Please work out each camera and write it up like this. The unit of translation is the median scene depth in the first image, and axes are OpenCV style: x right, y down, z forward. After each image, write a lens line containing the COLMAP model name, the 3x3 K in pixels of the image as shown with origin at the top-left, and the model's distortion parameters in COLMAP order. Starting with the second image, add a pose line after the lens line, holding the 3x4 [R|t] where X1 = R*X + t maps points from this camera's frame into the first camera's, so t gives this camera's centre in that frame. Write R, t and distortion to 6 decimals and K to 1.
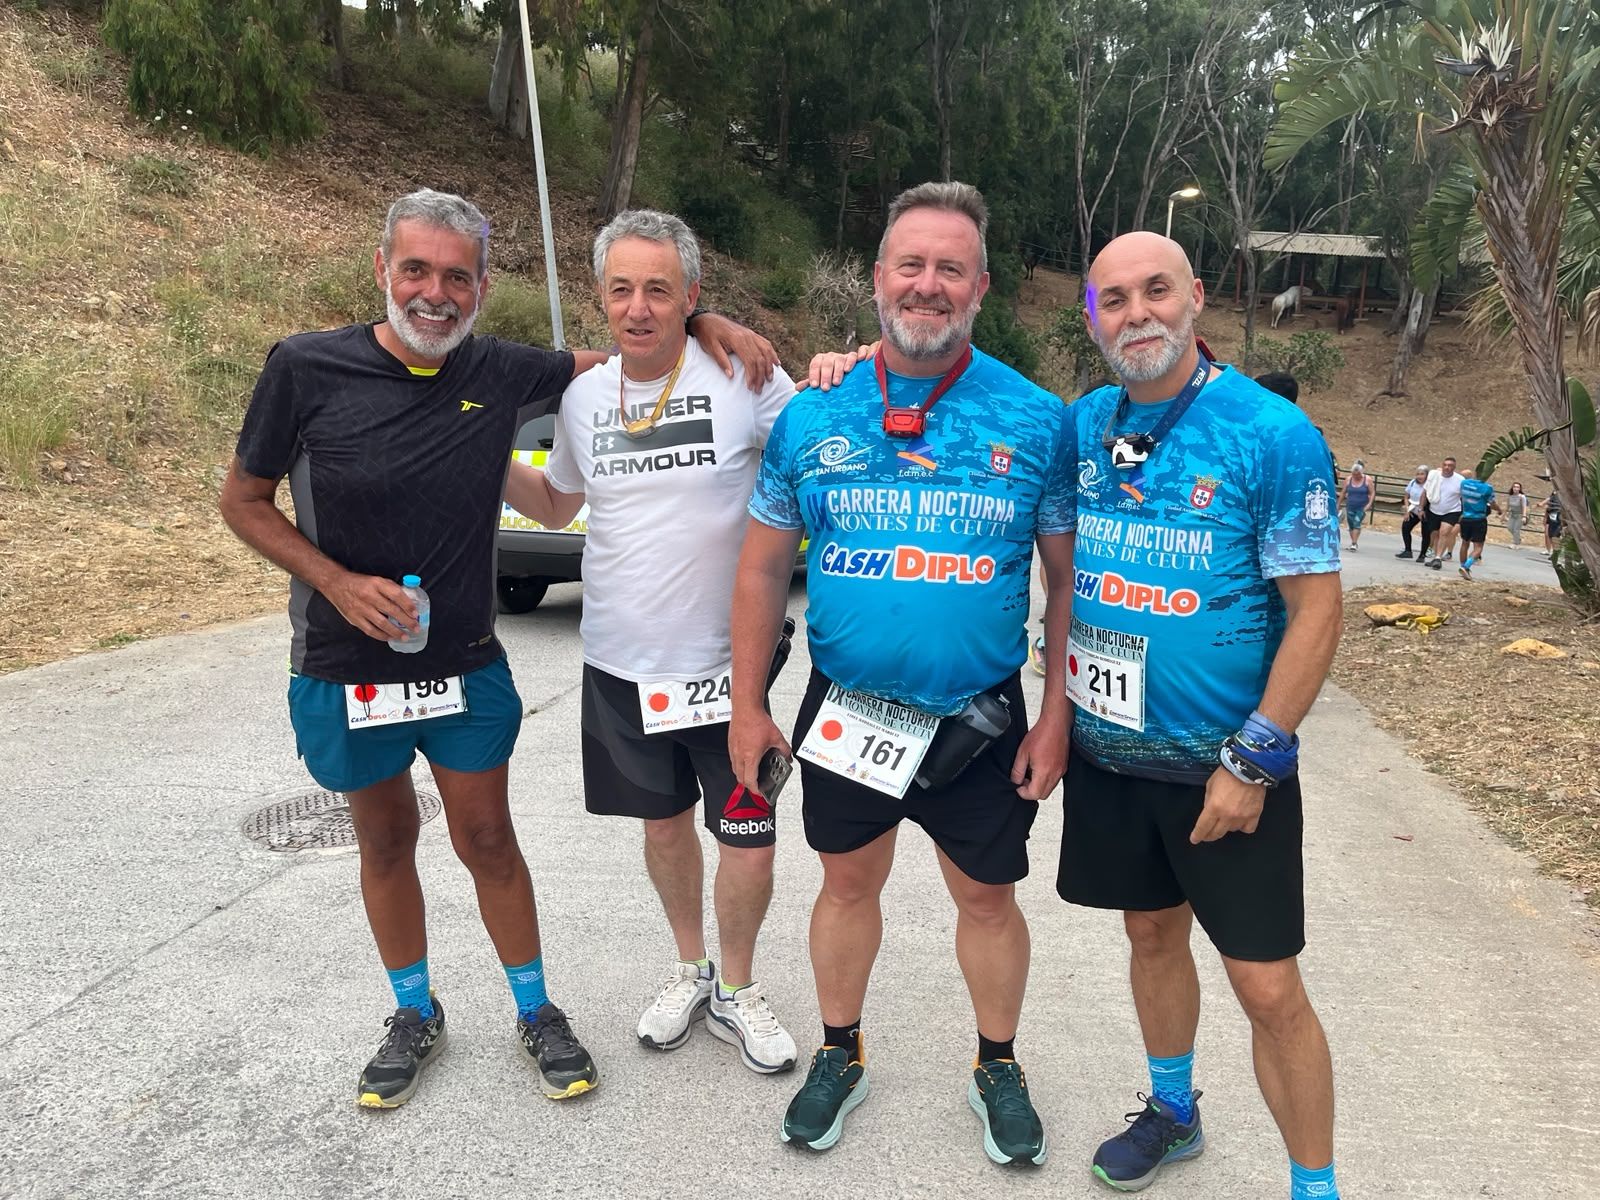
lens RADIAL K [[1194.5, 0, 797.4], [0, 1194.5, 611.5], [0, 0, 1]] dist [0.060660, -0.077153]
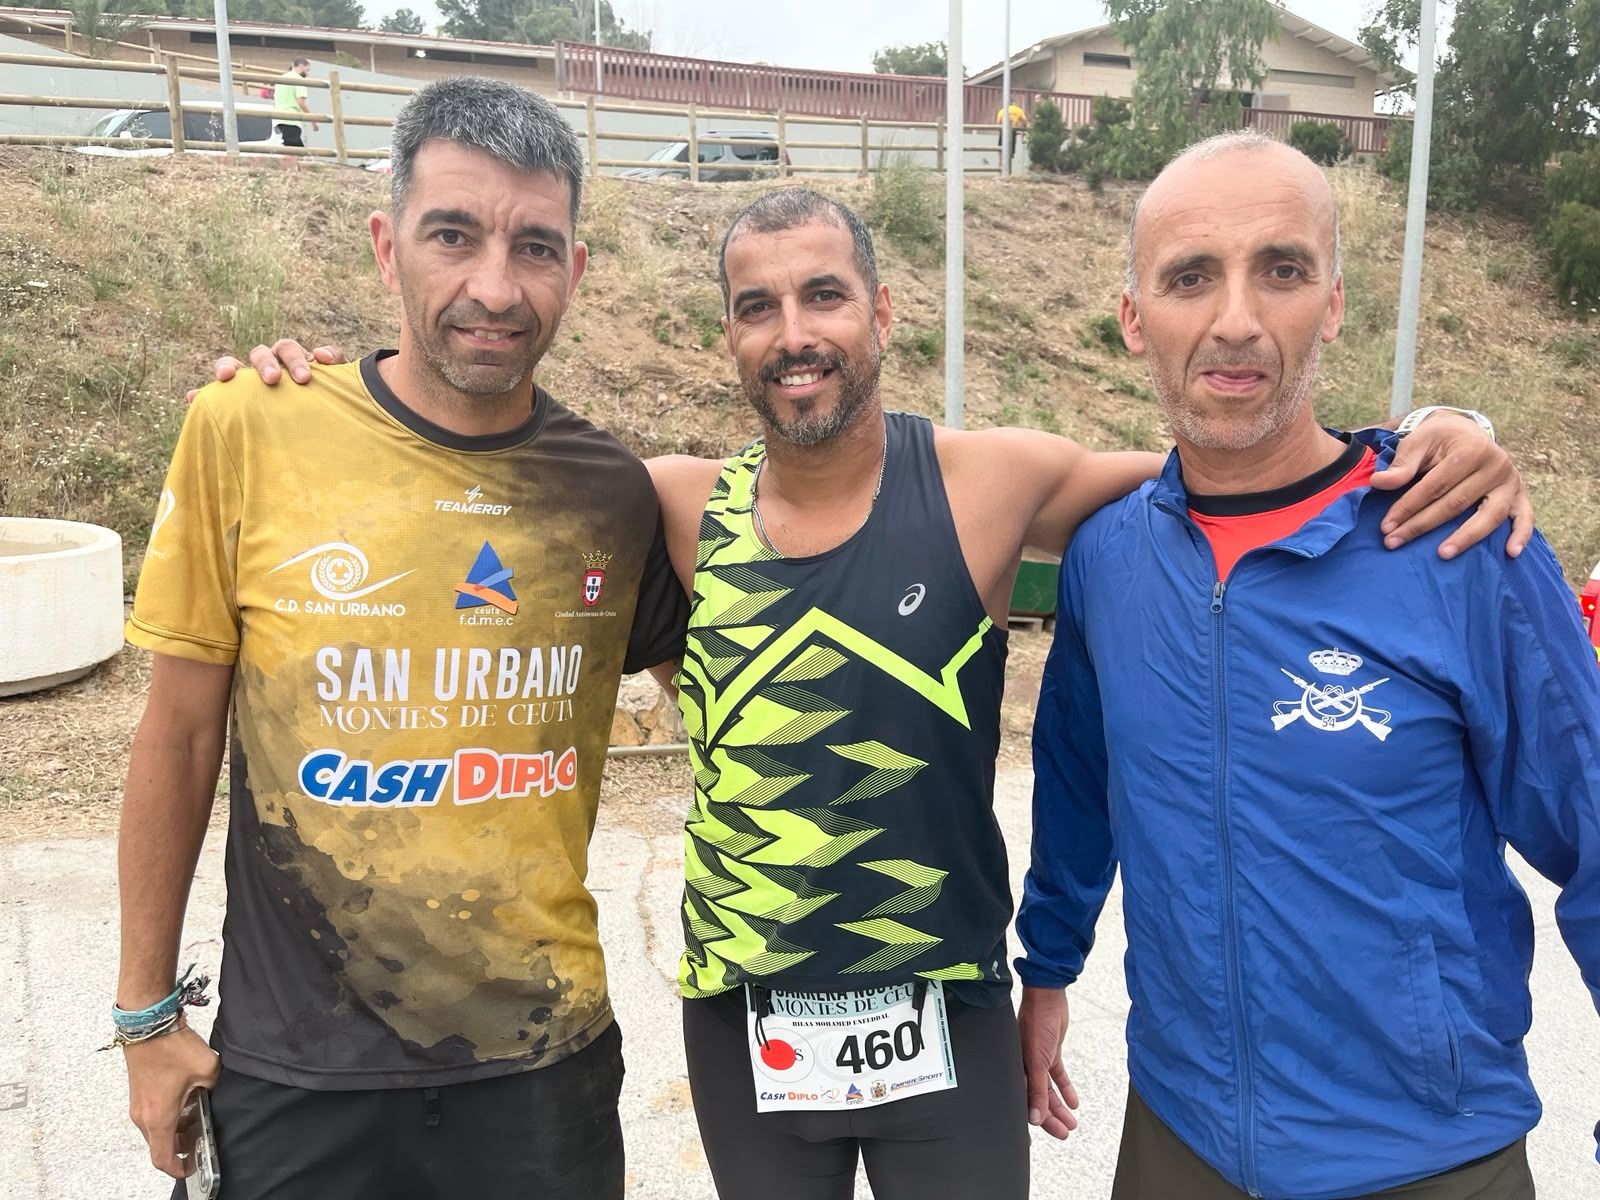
lens RADIAL K [[1199.6, 0, 794.5], [0, 1199.6, 596.7], [0, 0, 1]] dist [0.055486, -0.077348]
pose [[0.628620, 0.139362, -0.765125, -0.033418], [-0.212518, 0.977151, 0.003378, 0.036966], [0.748113, 0.160479, 0.643873, -0.262705]]
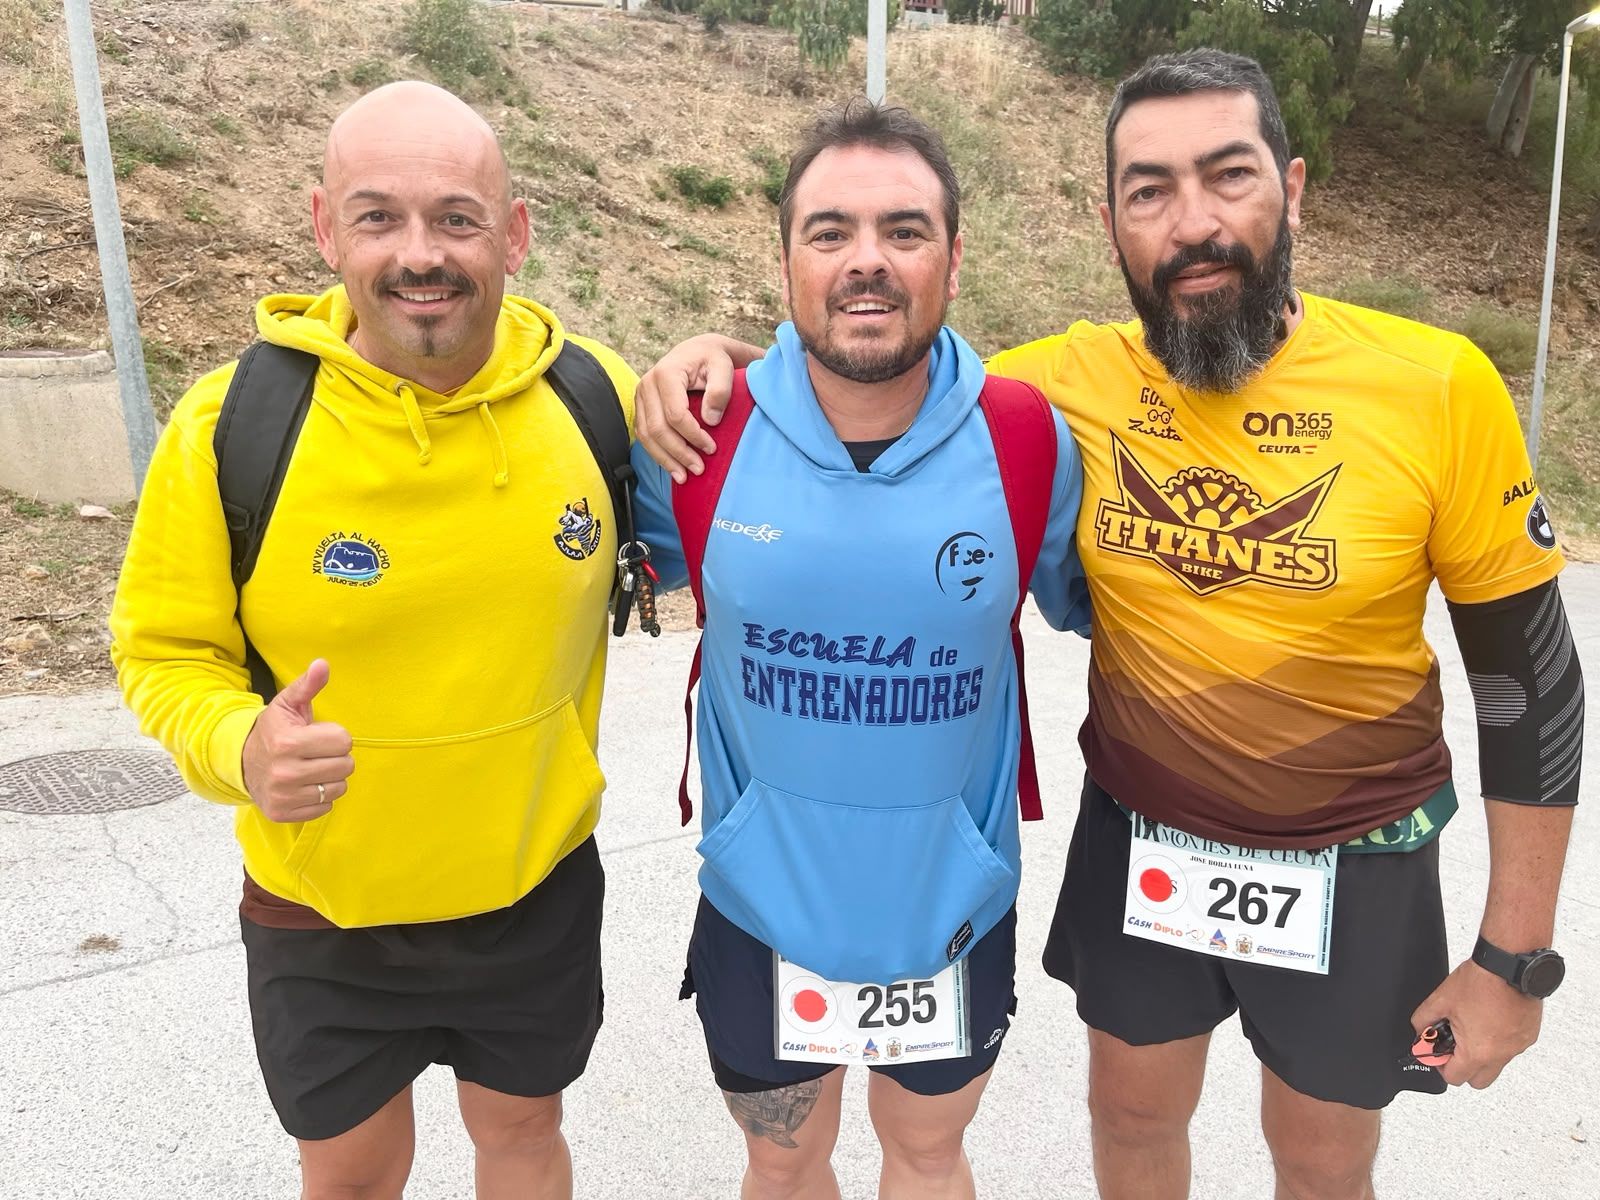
lens RADIAL K [[1204.0, 0, 800.0], [0, 1204.0, 600.0], [0, 0, 1]] dist [0.065425, -0.090014]
pose [[0.763333, 0.175724, -0.621645, 0.008466], [-0.181312, 0.981891, 0.054919, 0.020230], [0.620039, 0.070790, 0.781371, -0.145449]]
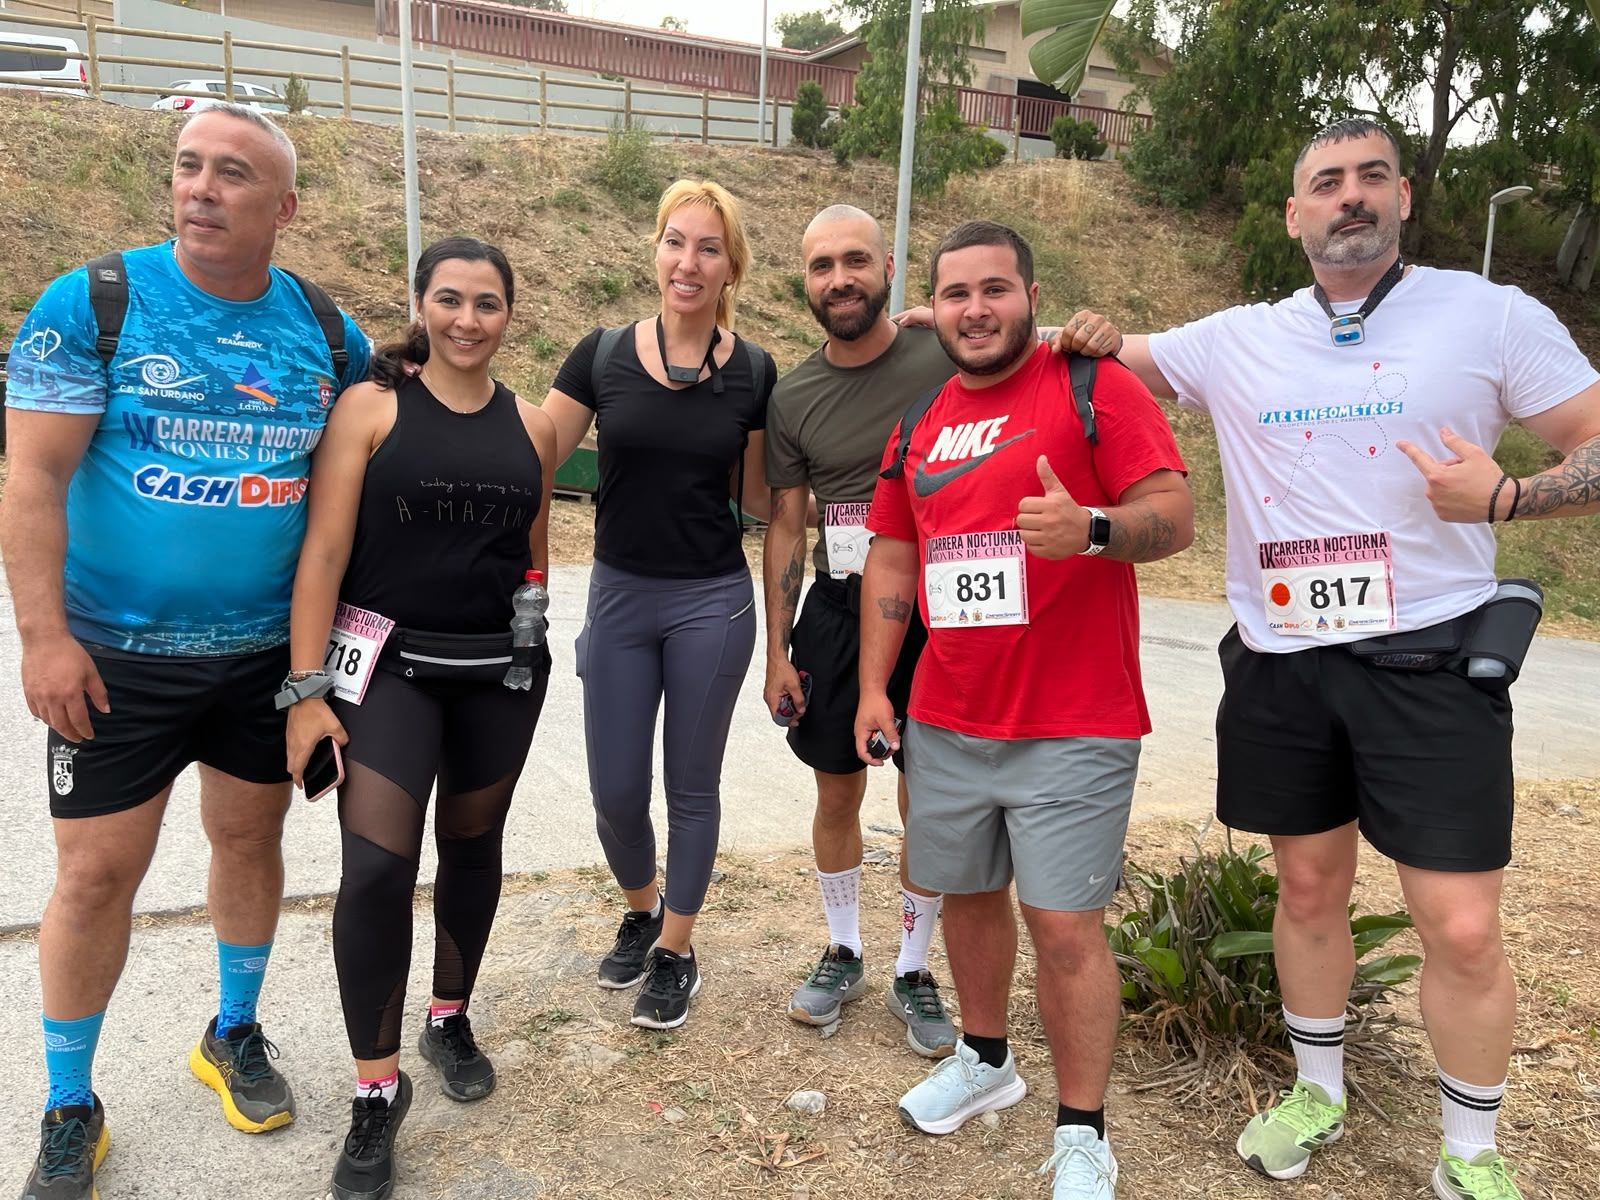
lens RADIAL K [[1201.9, 0, 808.5], [0, 1201.9, 603.8], [0, 0, 1]] dist [0.044642, -0.051672]
pose [[0.675356, 0.192456, -0.711937, 0.155449], [-0.255378, 0.966653, 0.019057, 0.039635], [0.691864, 0.168943, 0.701984, -0.231475]]
